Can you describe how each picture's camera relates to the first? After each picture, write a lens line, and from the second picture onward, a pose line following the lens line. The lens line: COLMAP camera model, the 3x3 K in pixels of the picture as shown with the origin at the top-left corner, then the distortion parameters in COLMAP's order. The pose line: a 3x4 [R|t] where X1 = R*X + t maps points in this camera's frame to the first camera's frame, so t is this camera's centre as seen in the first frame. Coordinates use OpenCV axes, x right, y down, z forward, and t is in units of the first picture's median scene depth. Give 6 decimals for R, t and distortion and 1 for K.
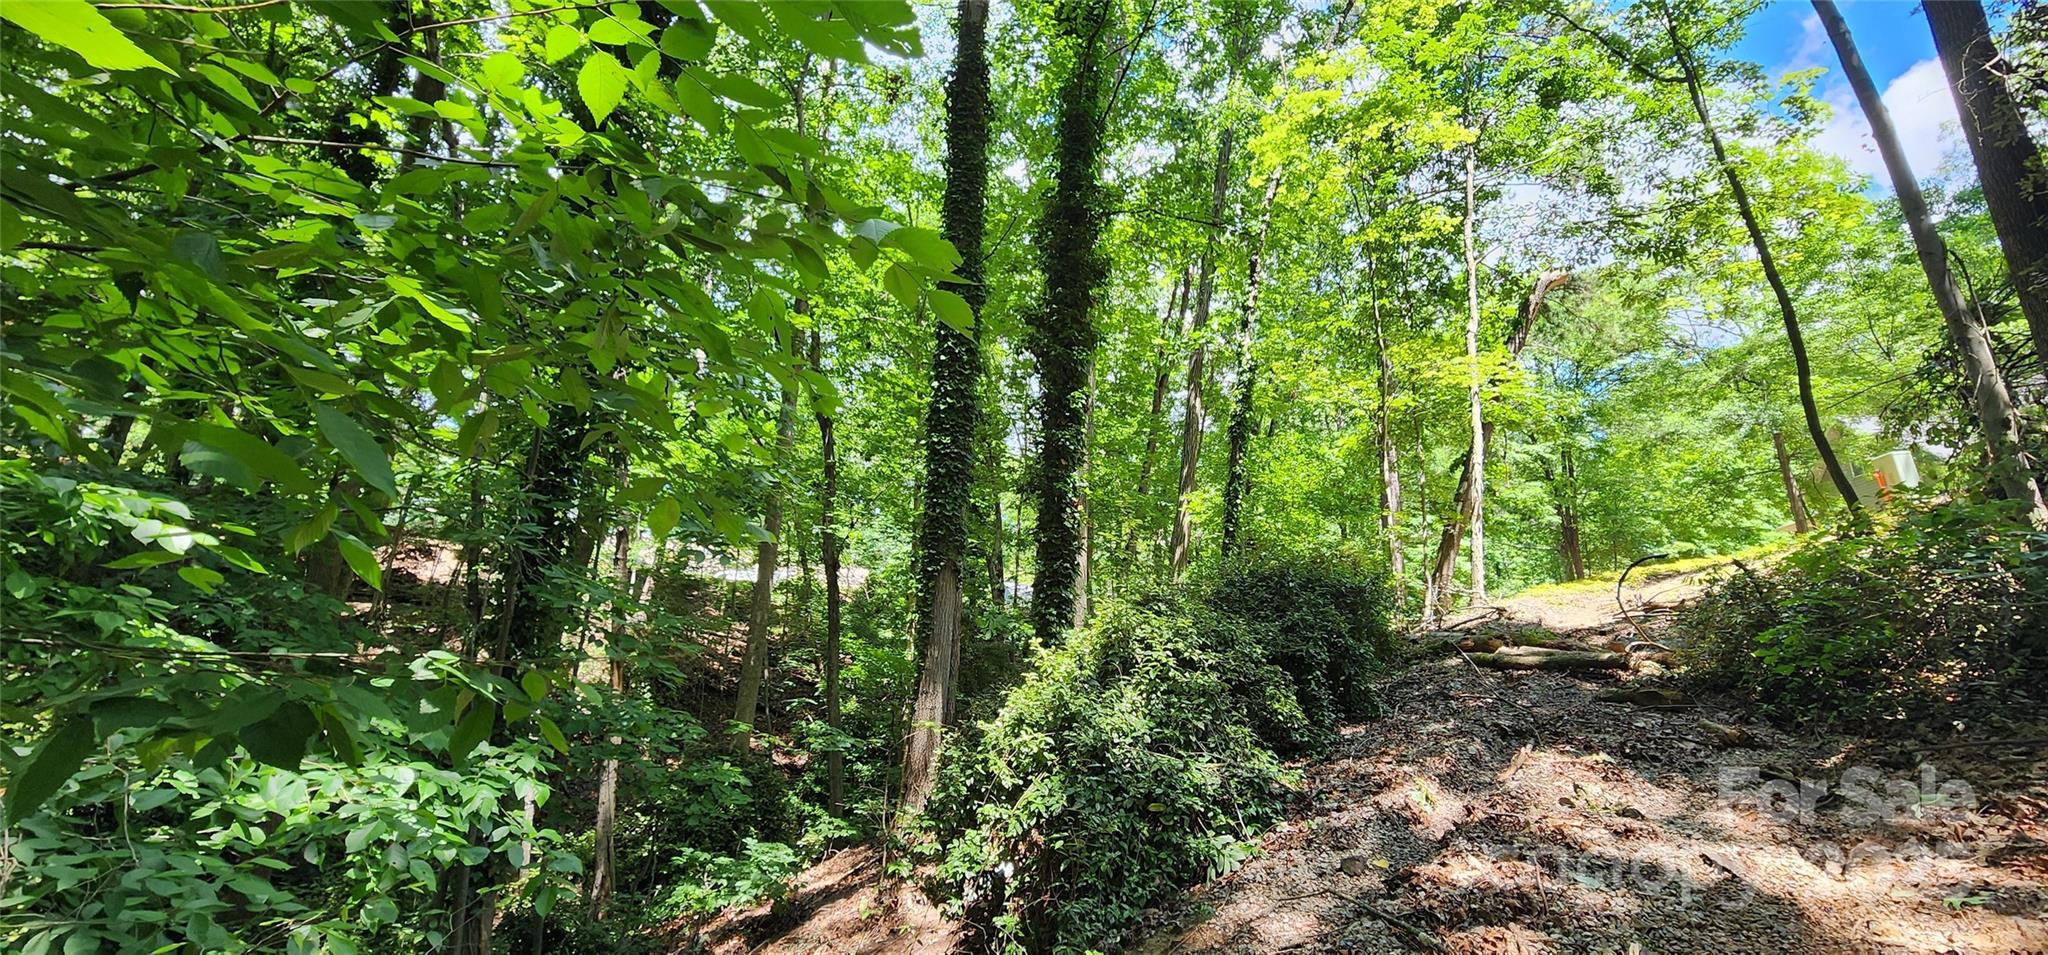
lens RADIAL K [[844.0, 0, 1038.7], [0, 844.0, 456.0], [0, 0, 1]] dist [-0.000130, 0.000838]
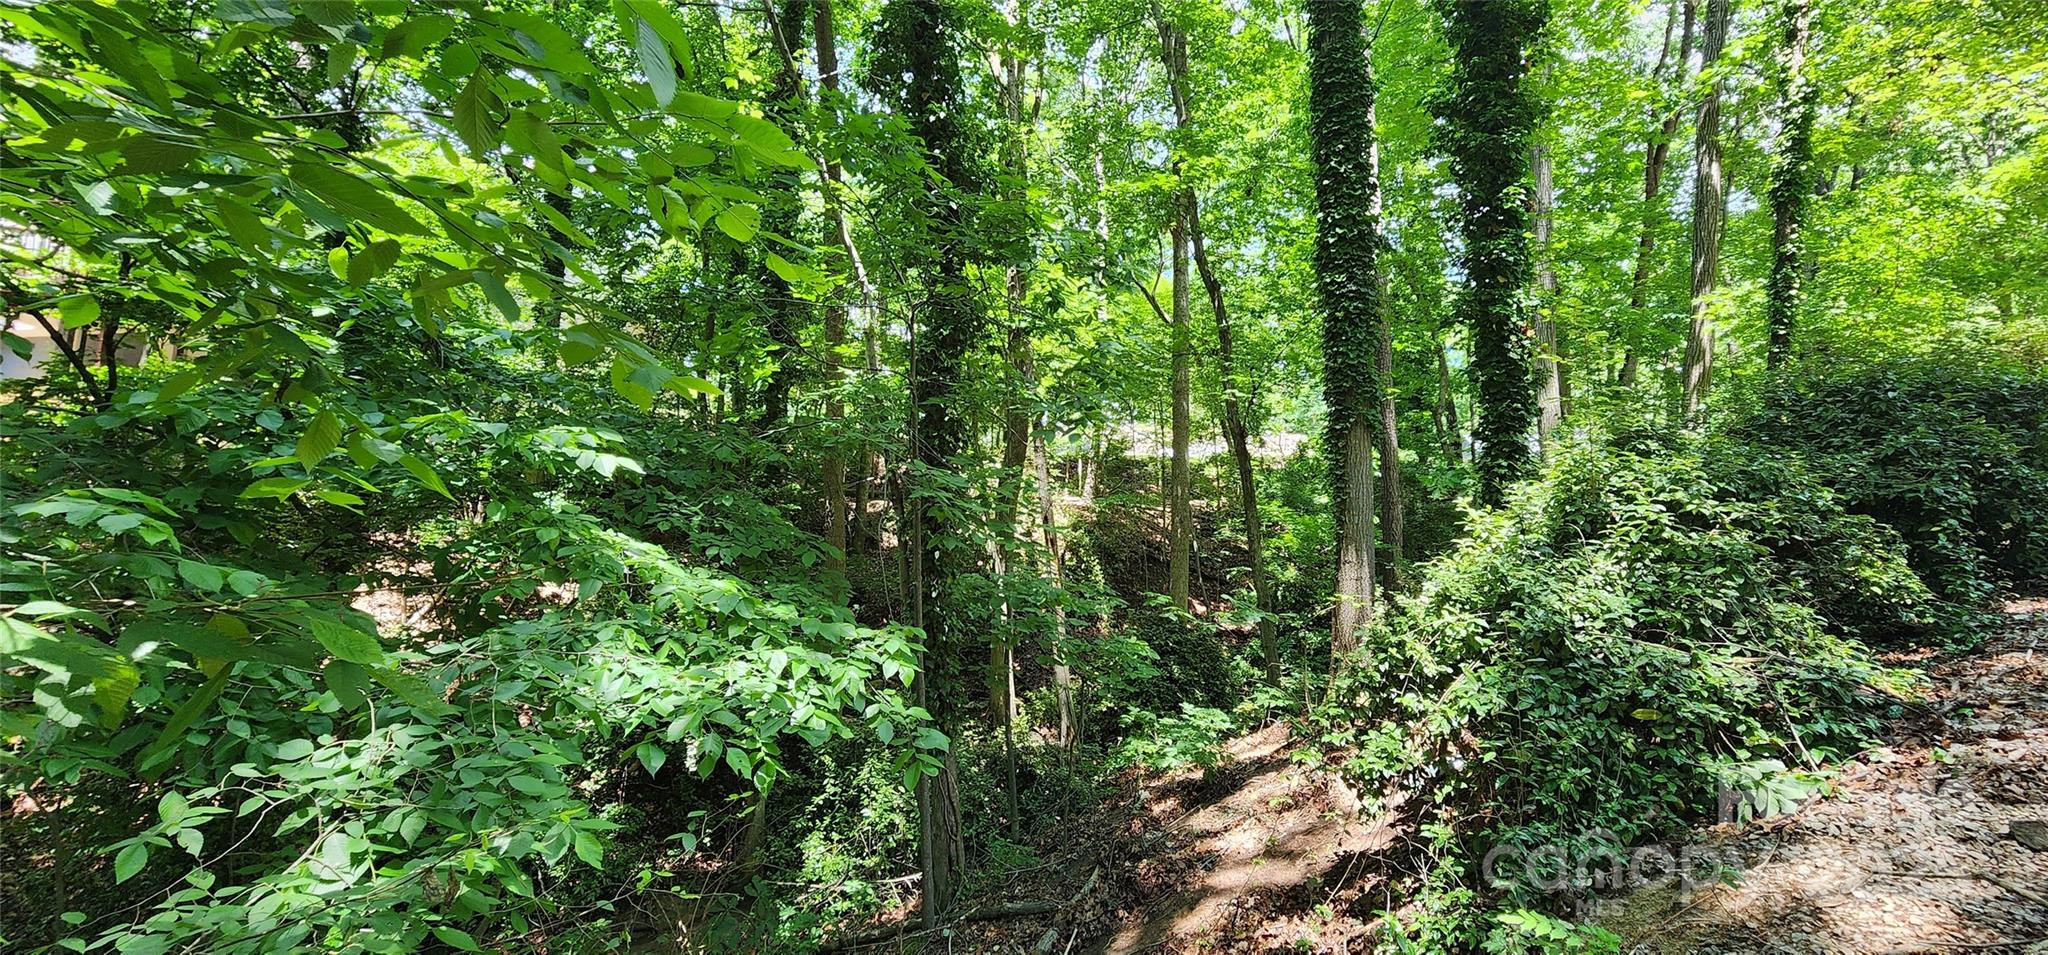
lens RADIAL K [[844.0, 0, 1038.7], [0, 844.0, 456.0], [0, 0, 1]] dist [-0.000130, 0.000838]
pose [[0.867994, -0.084664, -0.489305, 0.048800], [0.157604, 0.981382, 0.109771, 0.026972], [0.470901, -0.172397, 0.865177, 0.128796]]
